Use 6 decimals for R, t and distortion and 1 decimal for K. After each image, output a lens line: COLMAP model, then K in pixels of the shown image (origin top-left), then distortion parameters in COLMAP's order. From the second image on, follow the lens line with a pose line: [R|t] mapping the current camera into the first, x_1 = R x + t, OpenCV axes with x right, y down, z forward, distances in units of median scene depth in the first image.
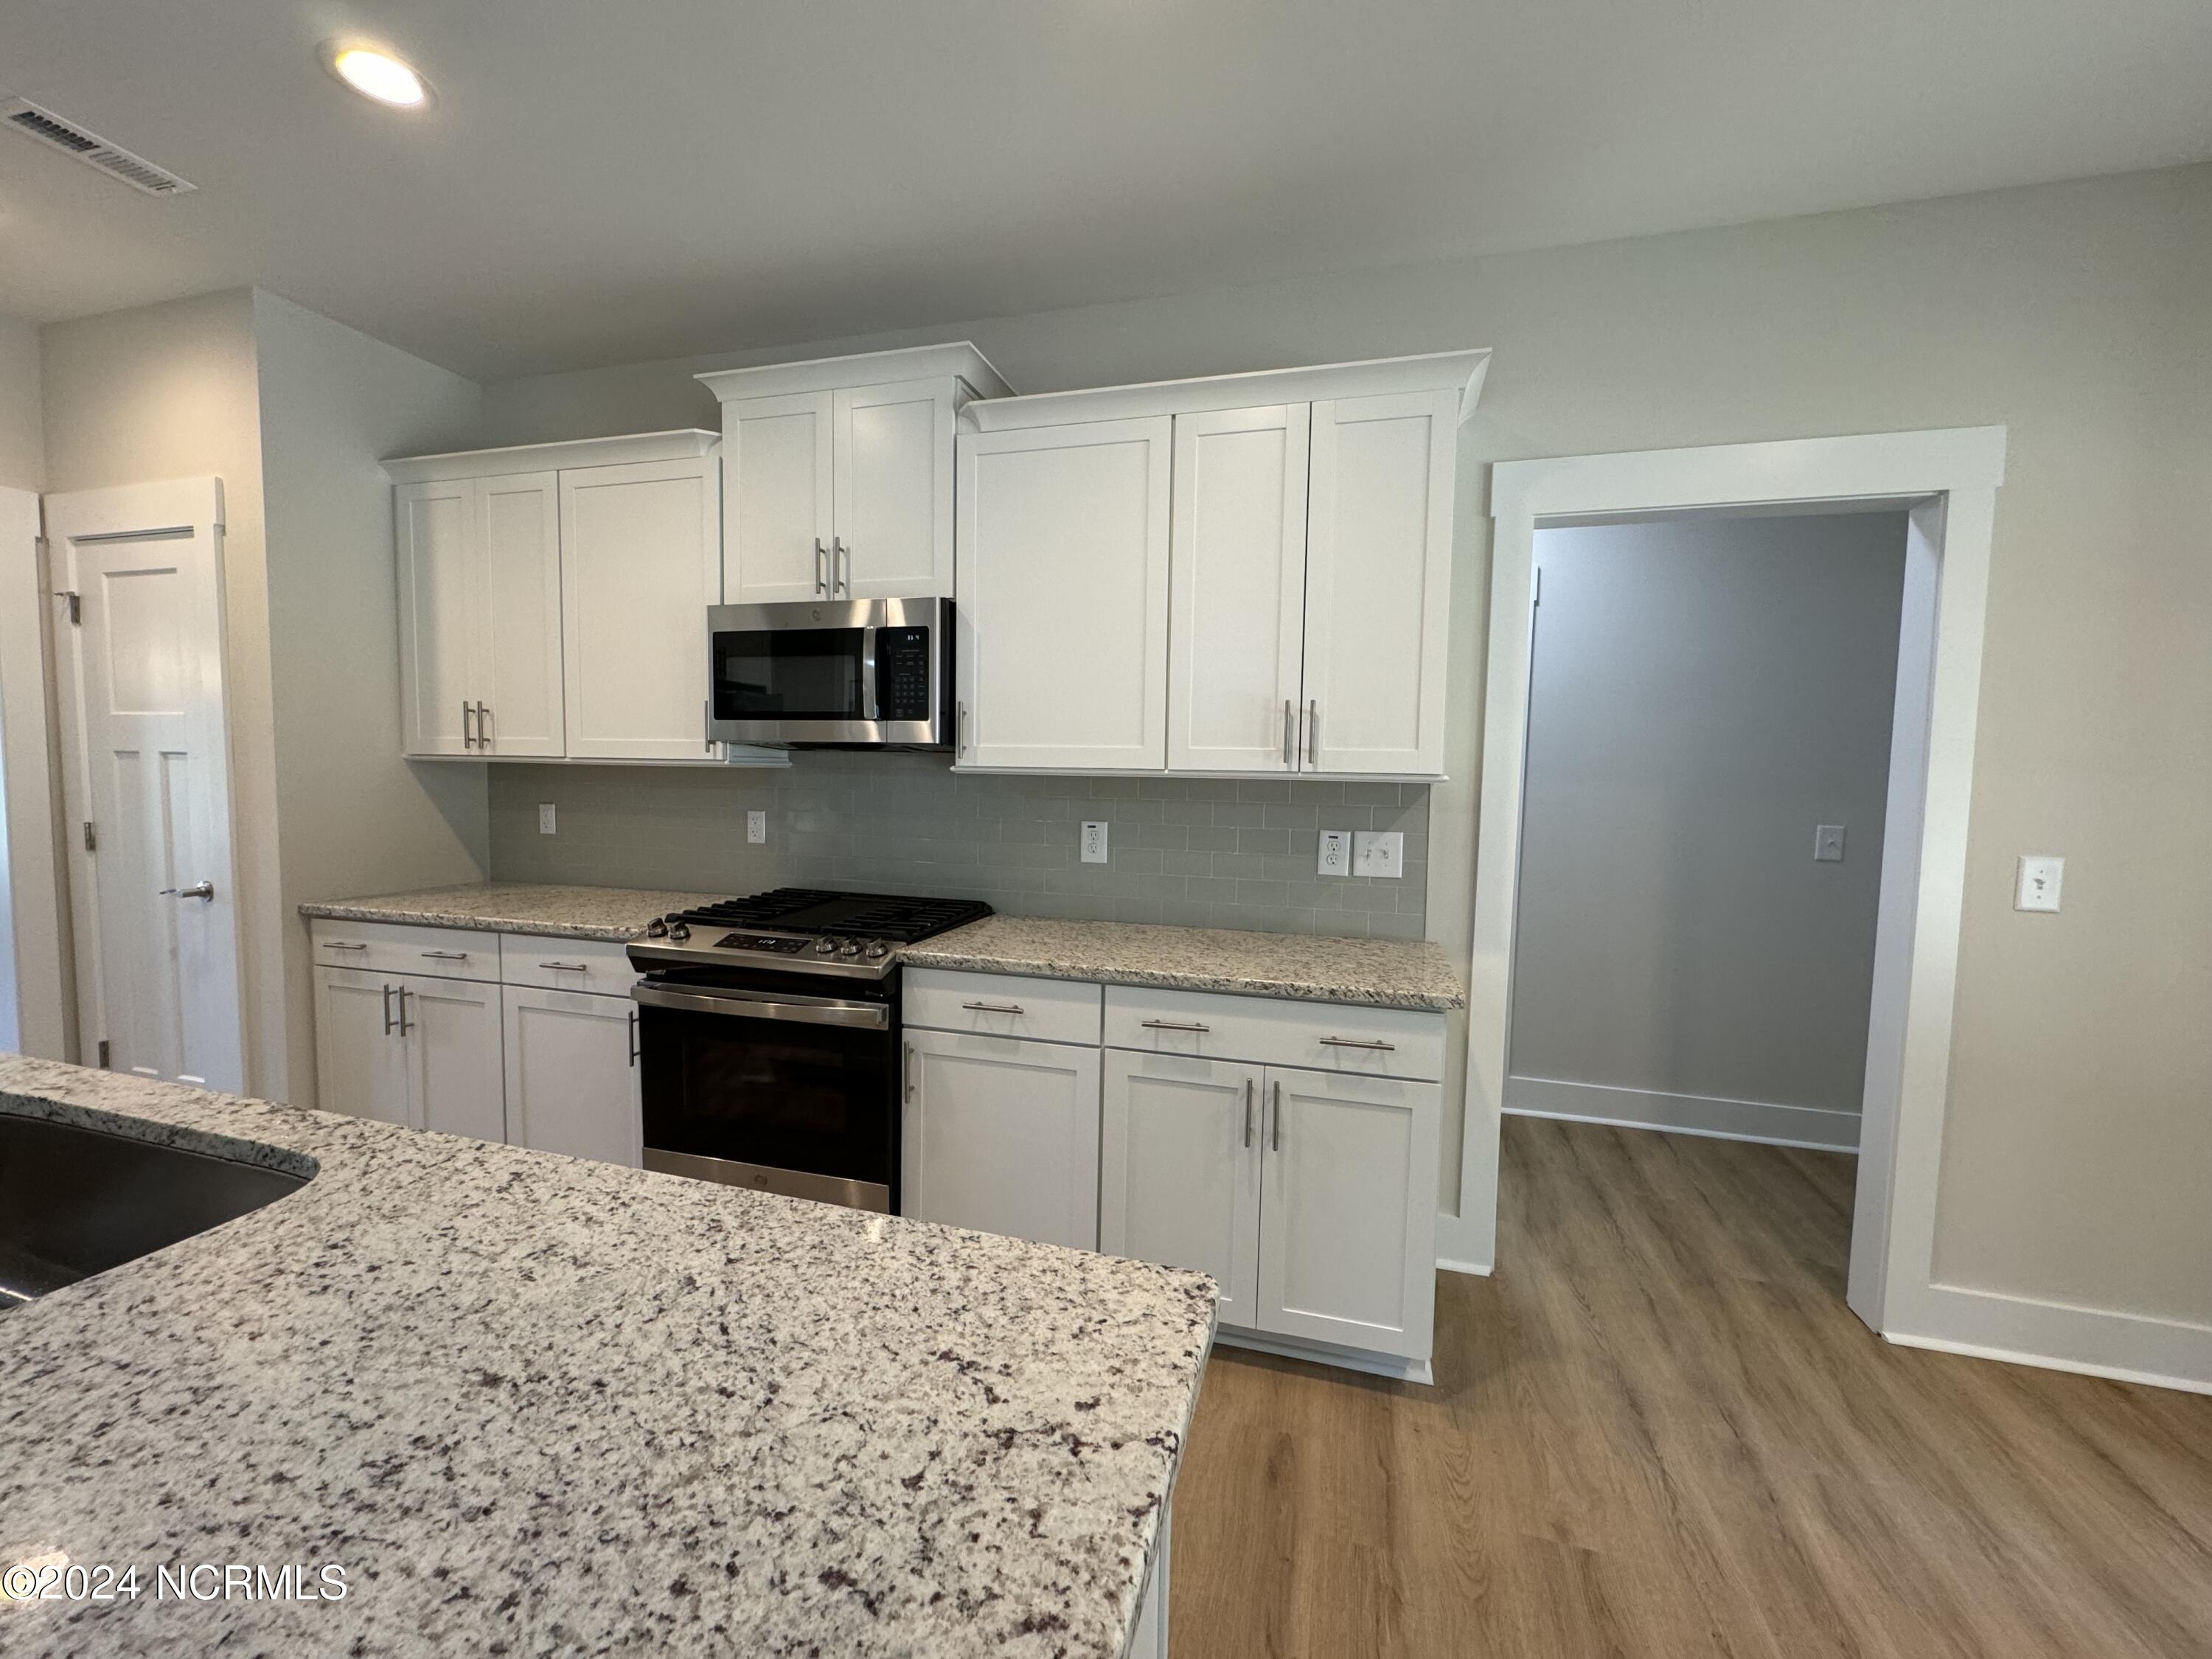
lens RADIAL K [[888.4, 0, 1113.8], [0, 888.4, 832.6], [0, 0, 1]] dist [-0.007391, 0.000756]
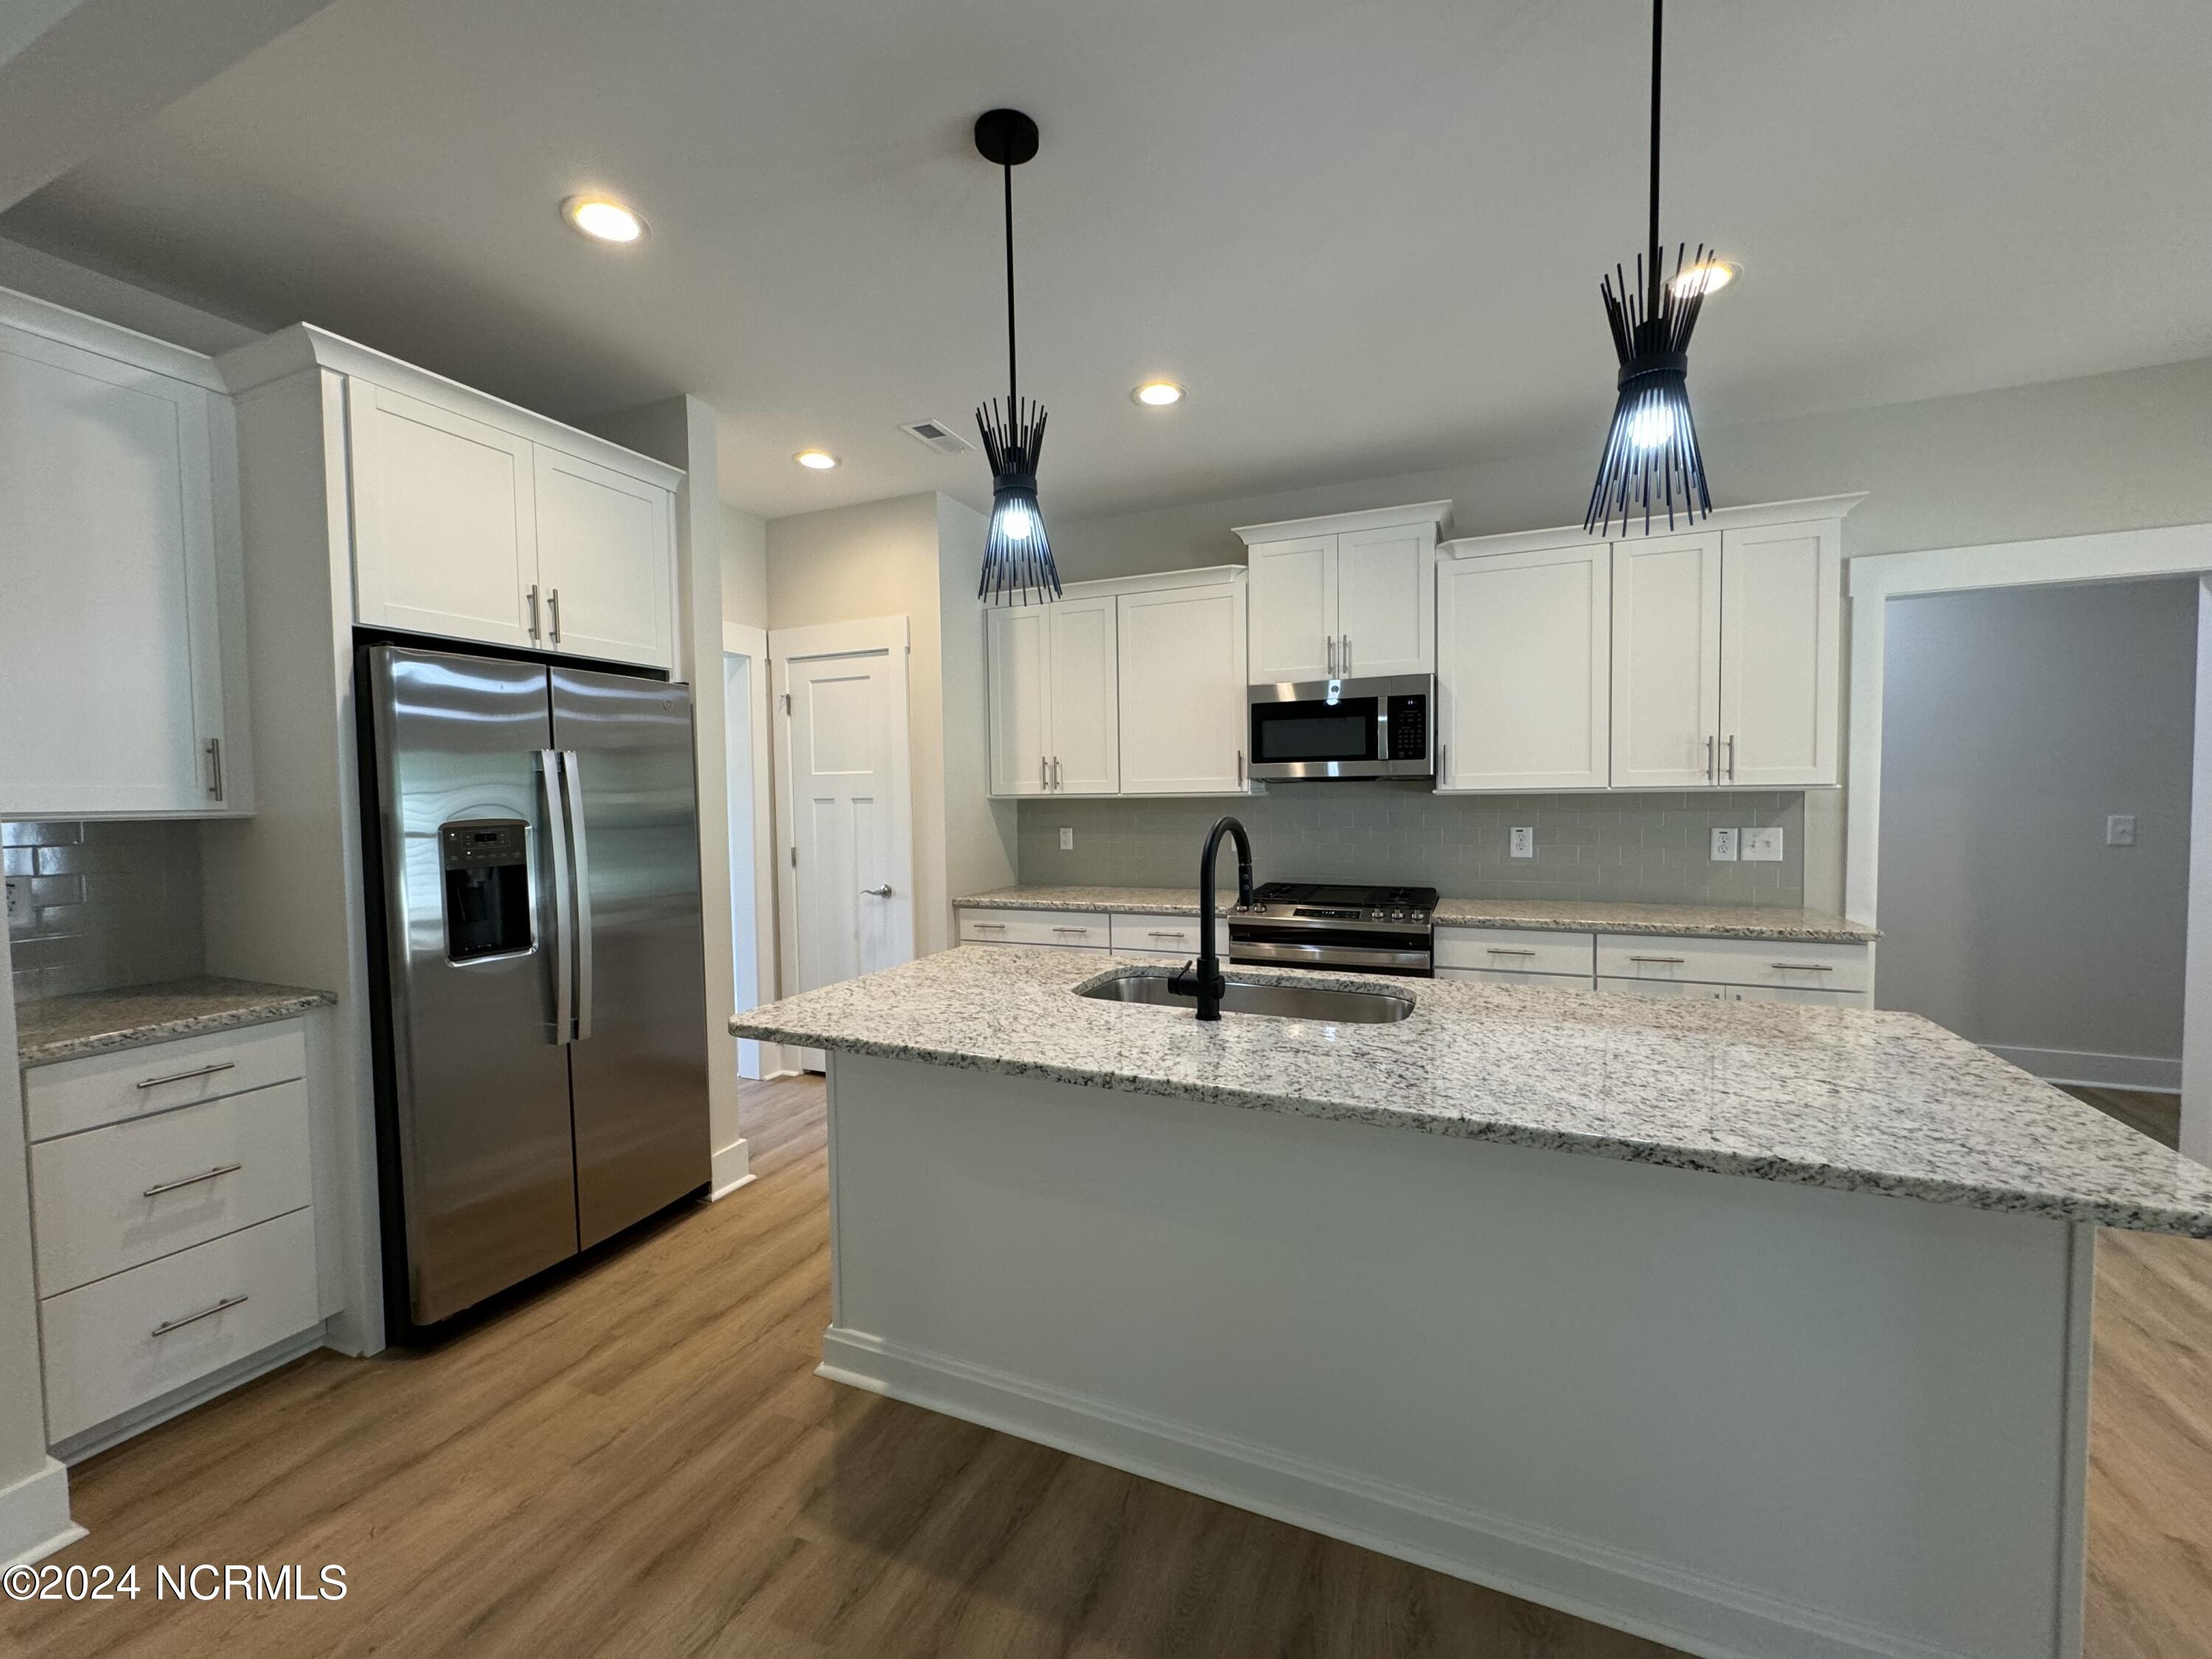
lens RADIAL K [[888.4, 0, 1102.1], [0, 888.4, 829.2], [0, 0, 1]] dist [-0.007391, 0.000756]
pose [[0.990262, -0.027775, -0.136419, -0.515401], [0.023657, 0.999217, -0.031712, 0.020348], [0.137193, 0.028176, 0.990144, -0.481120]]
